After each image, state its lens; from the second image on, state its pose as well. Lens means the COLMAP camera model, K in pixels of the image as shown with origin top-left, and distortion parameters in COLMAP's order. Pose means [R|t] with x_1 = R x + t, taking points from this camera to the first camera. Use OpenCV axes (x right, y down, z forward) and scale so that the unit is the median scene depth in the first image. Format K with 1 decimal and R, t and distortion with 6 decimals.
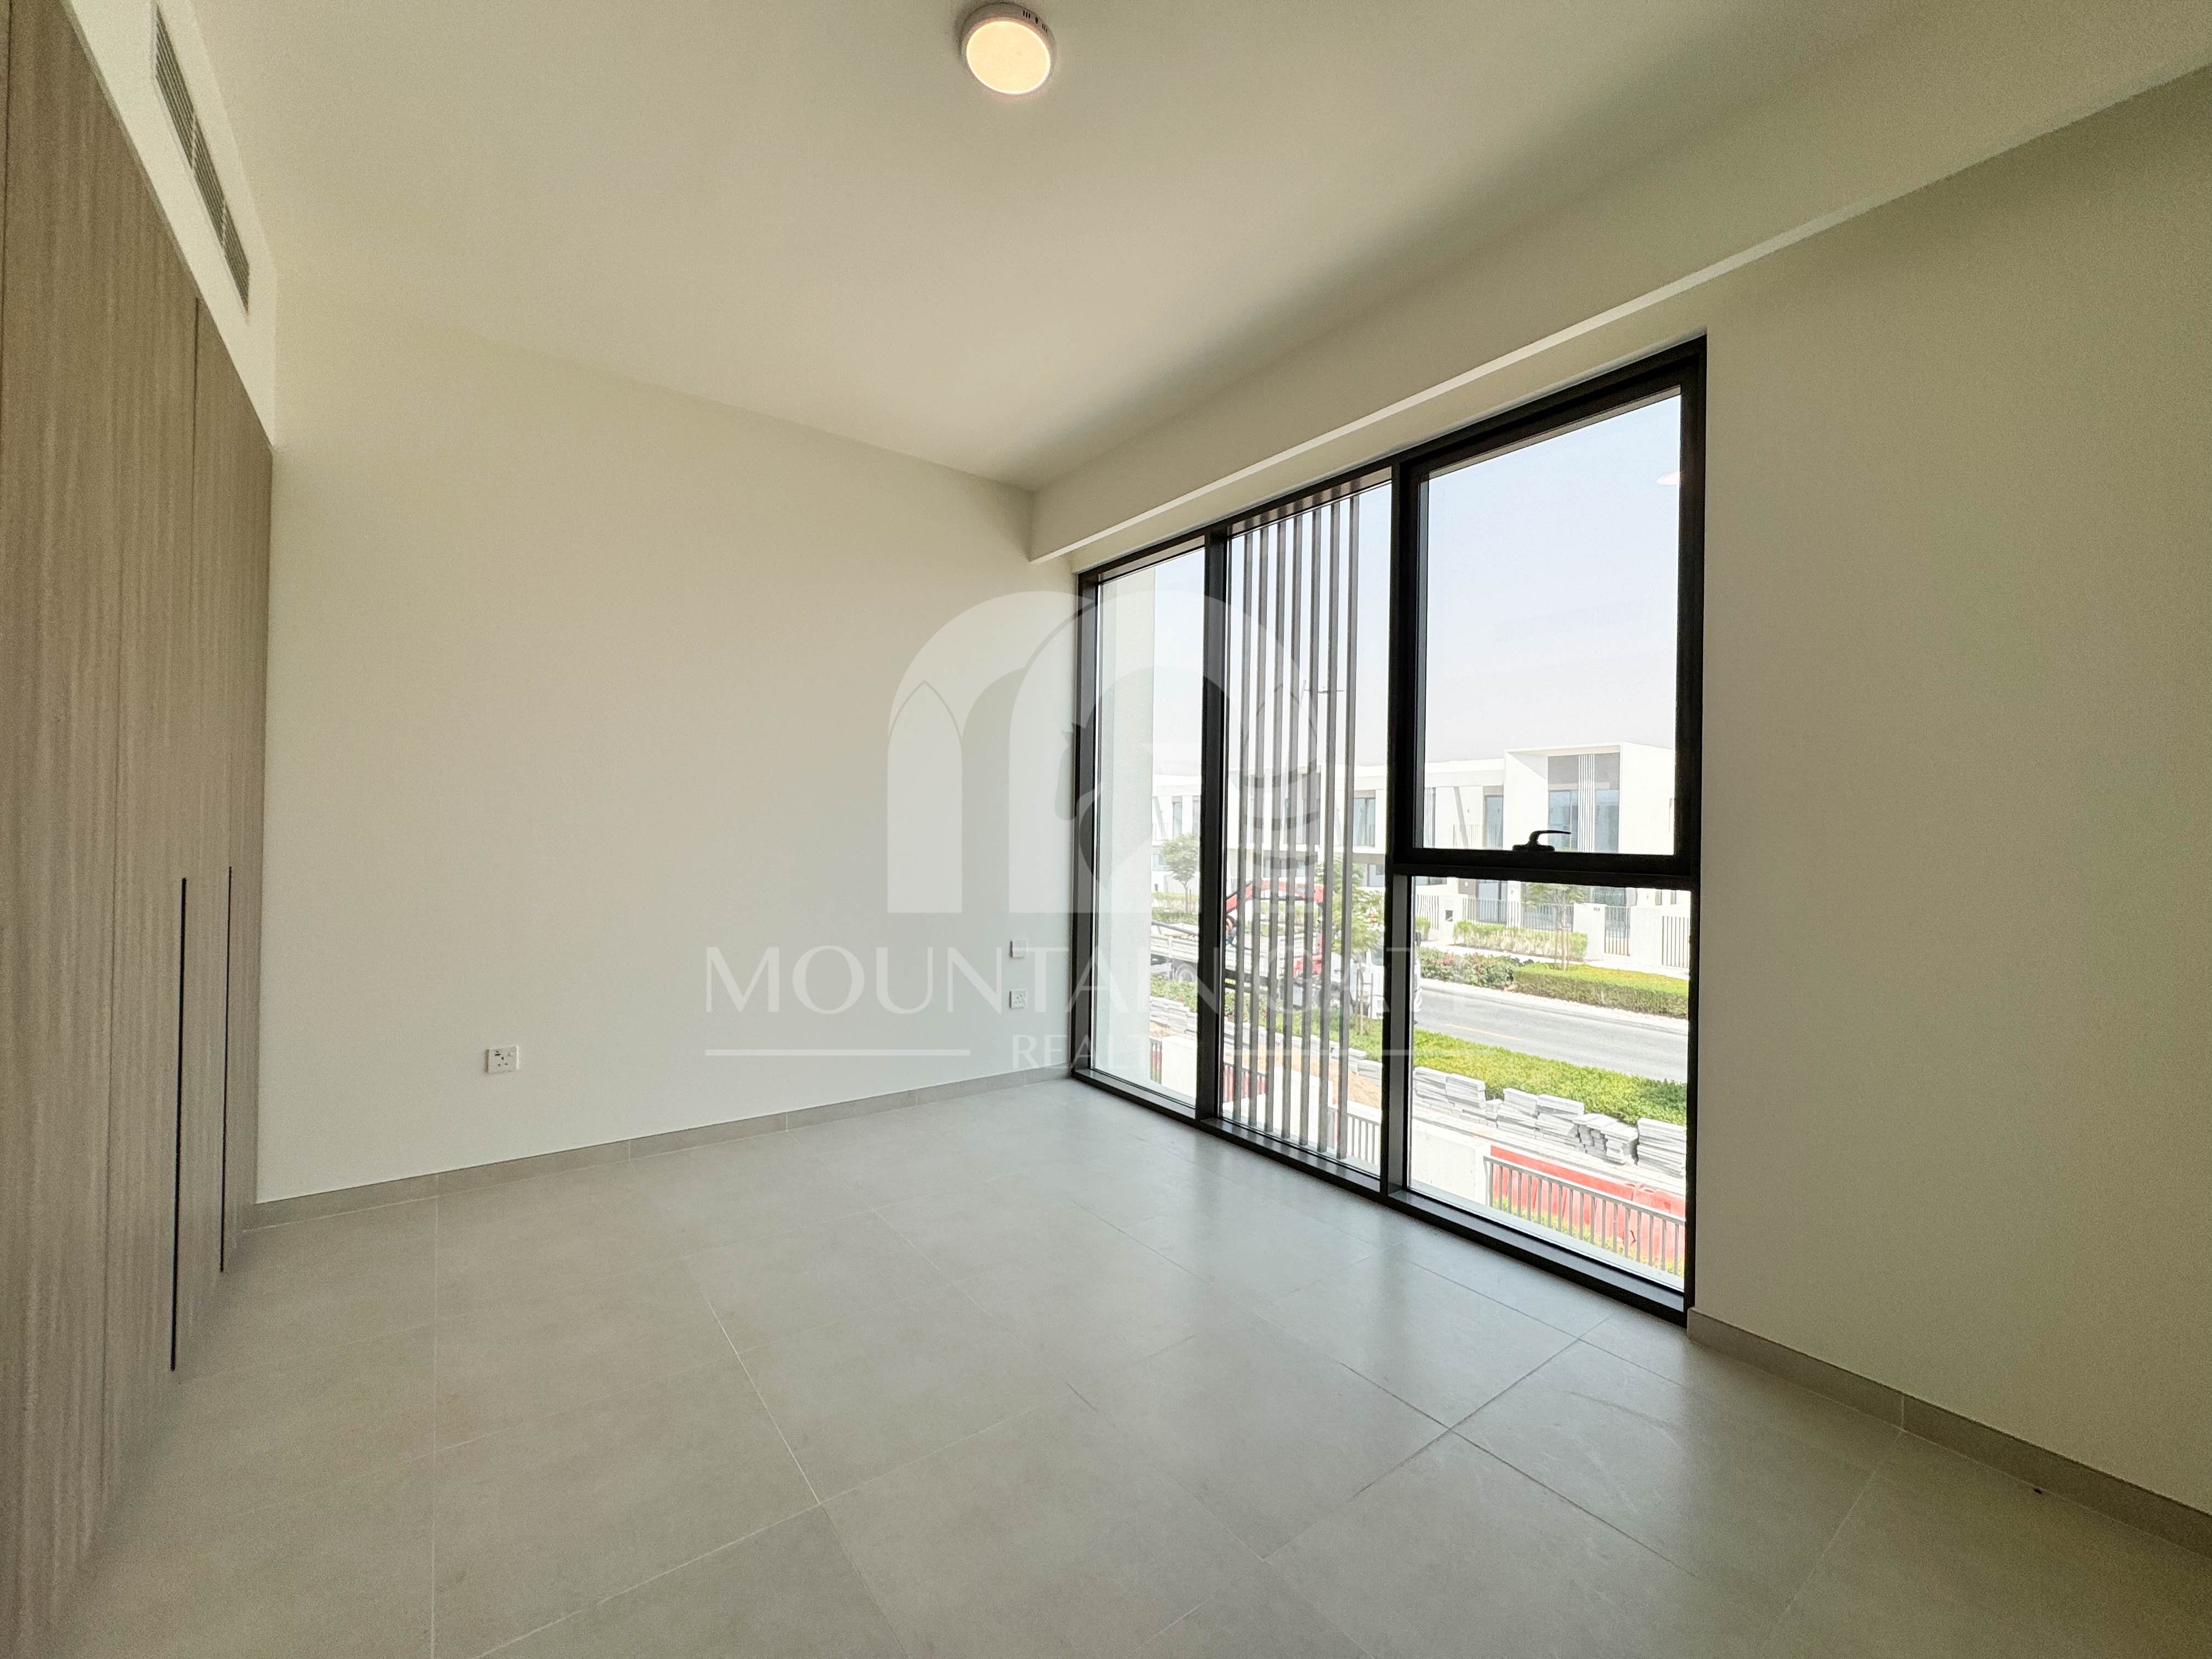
lens RADIAL K [[886.2, 0, 1099.8], [0, 886.2, 829.1], [0, 0, 1]] dist [-0.002560, 0.000231]
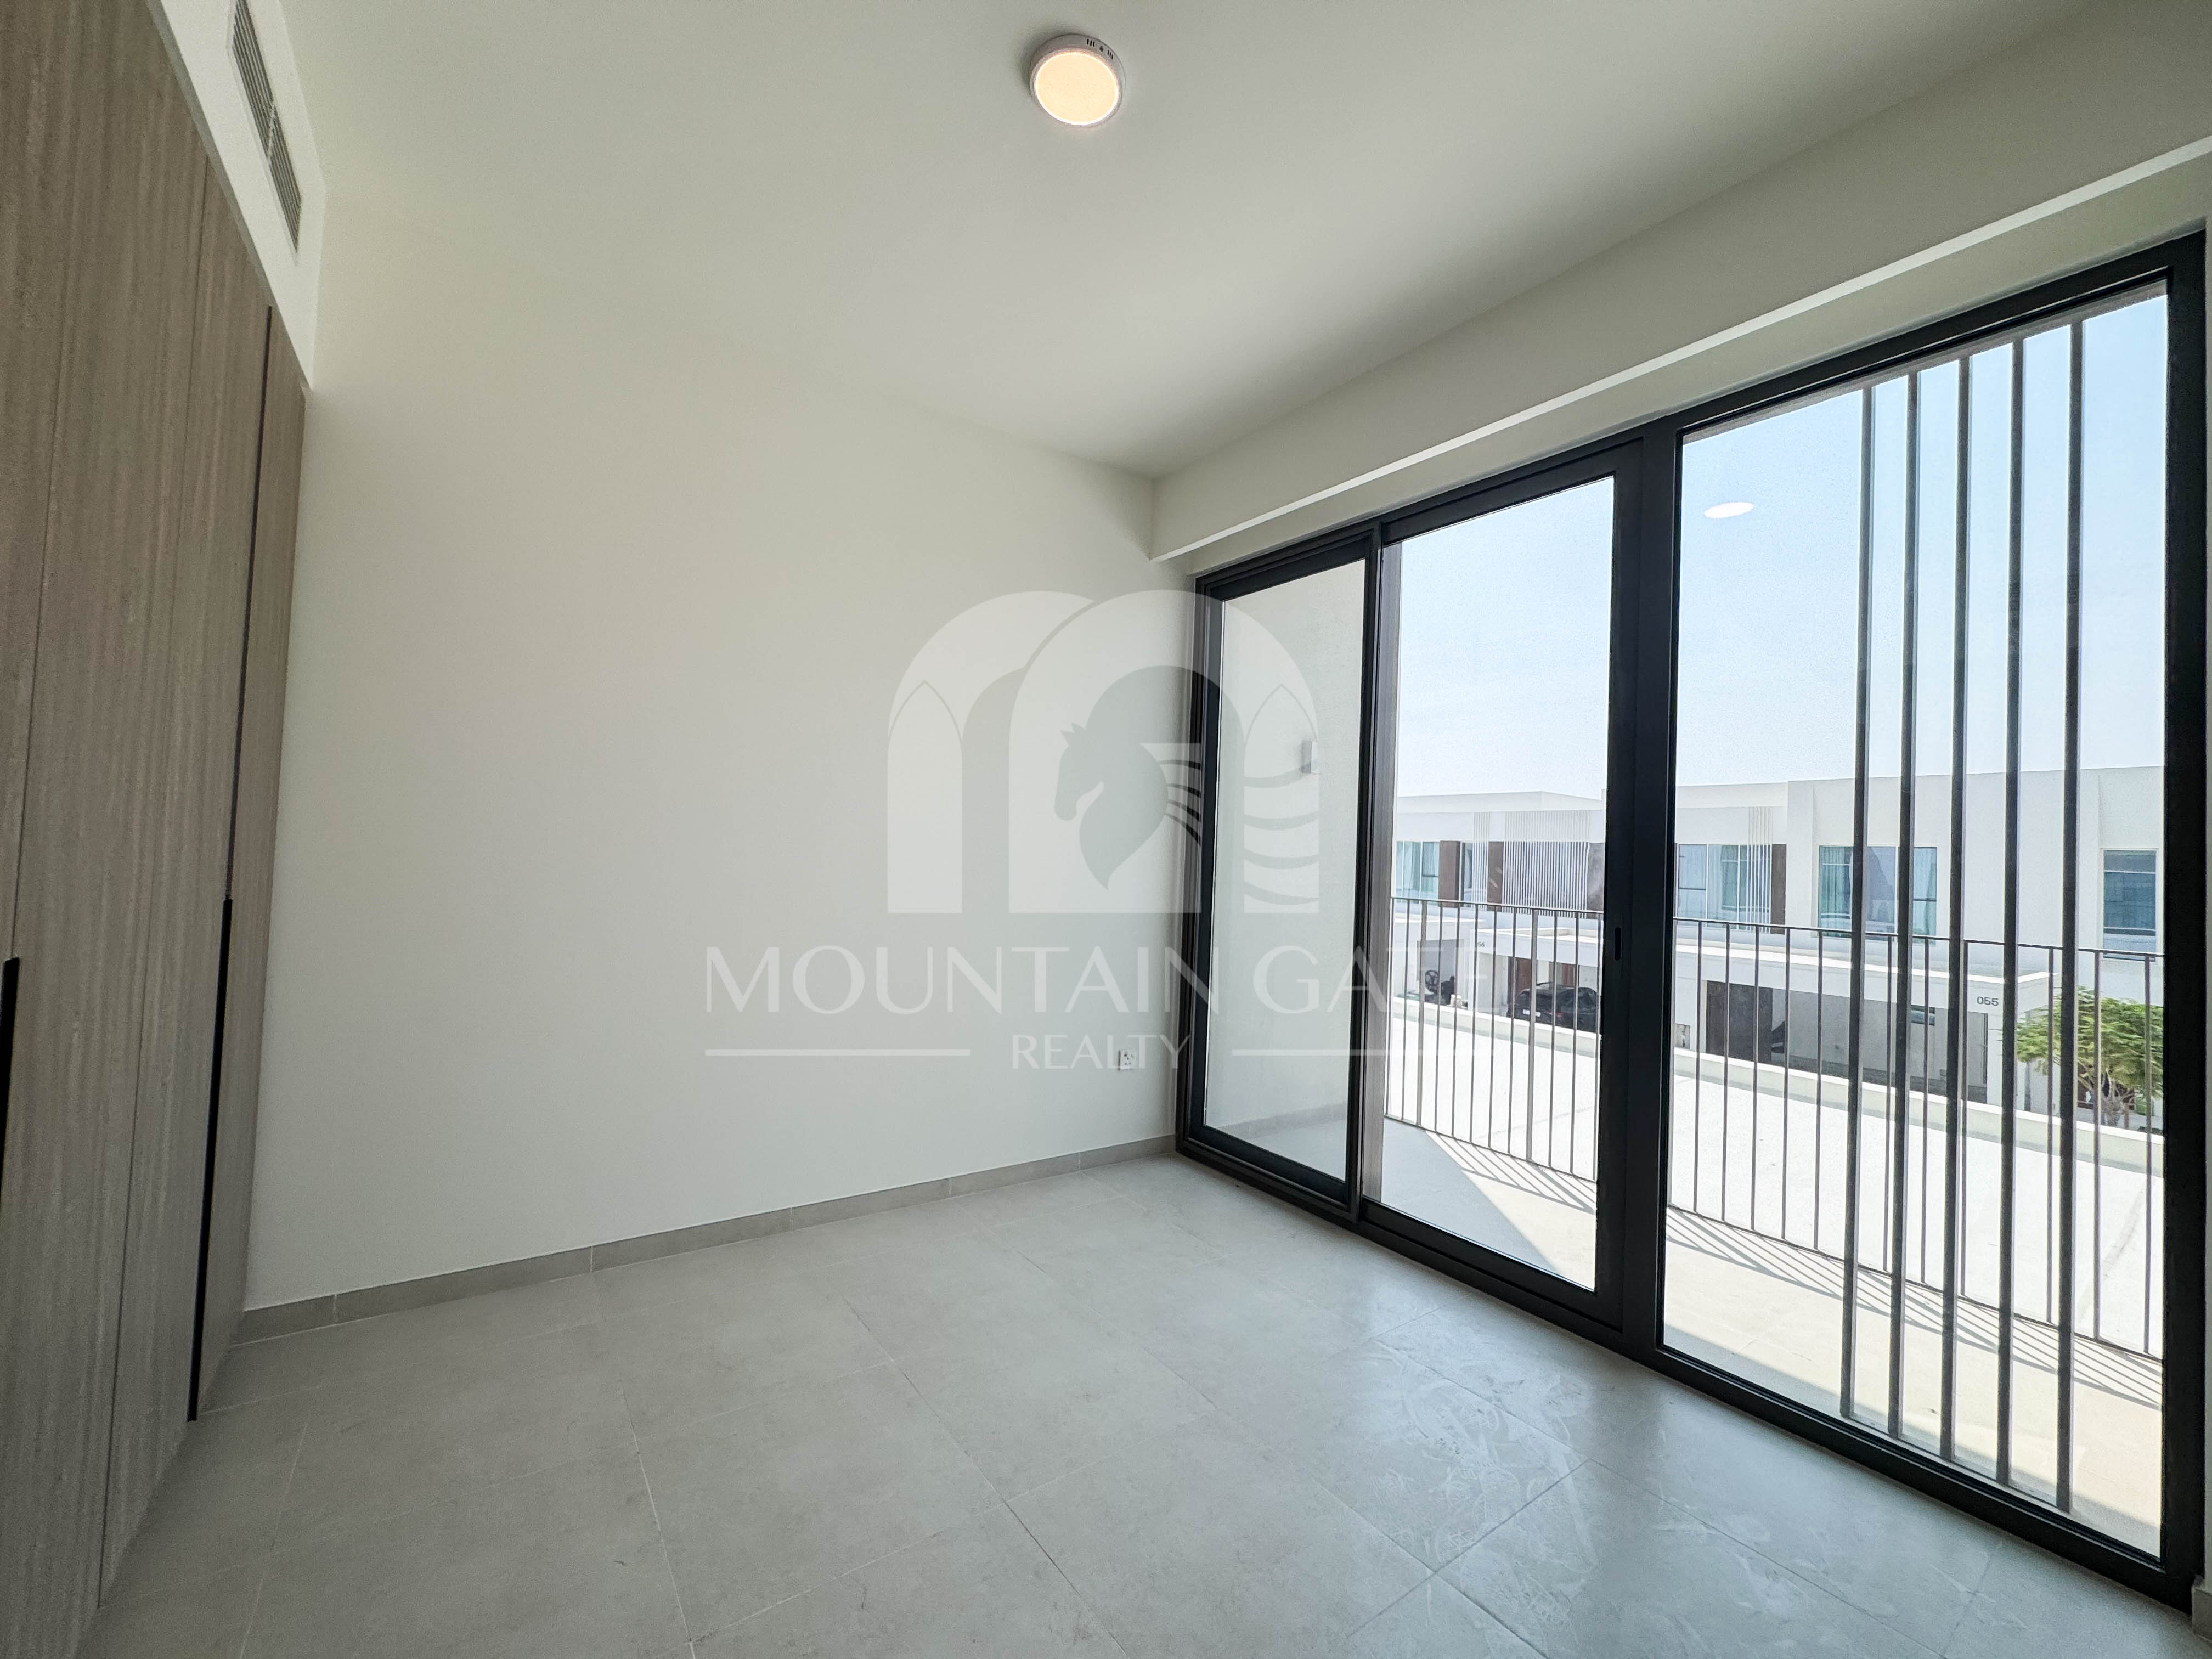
lens RADIAL K [[887.6, 0, 1112.6], [0, 887.6, 858.3], [0, 0, 1]] dist [-0.015085, -0.000130]
pose [[0.999290, 0.030358, -0.022300, -0.122108], [-0.030434, 0.999532, -0.003081, -0.001603], [0.022196, 0.003758, 0.999747, 0.163745]]
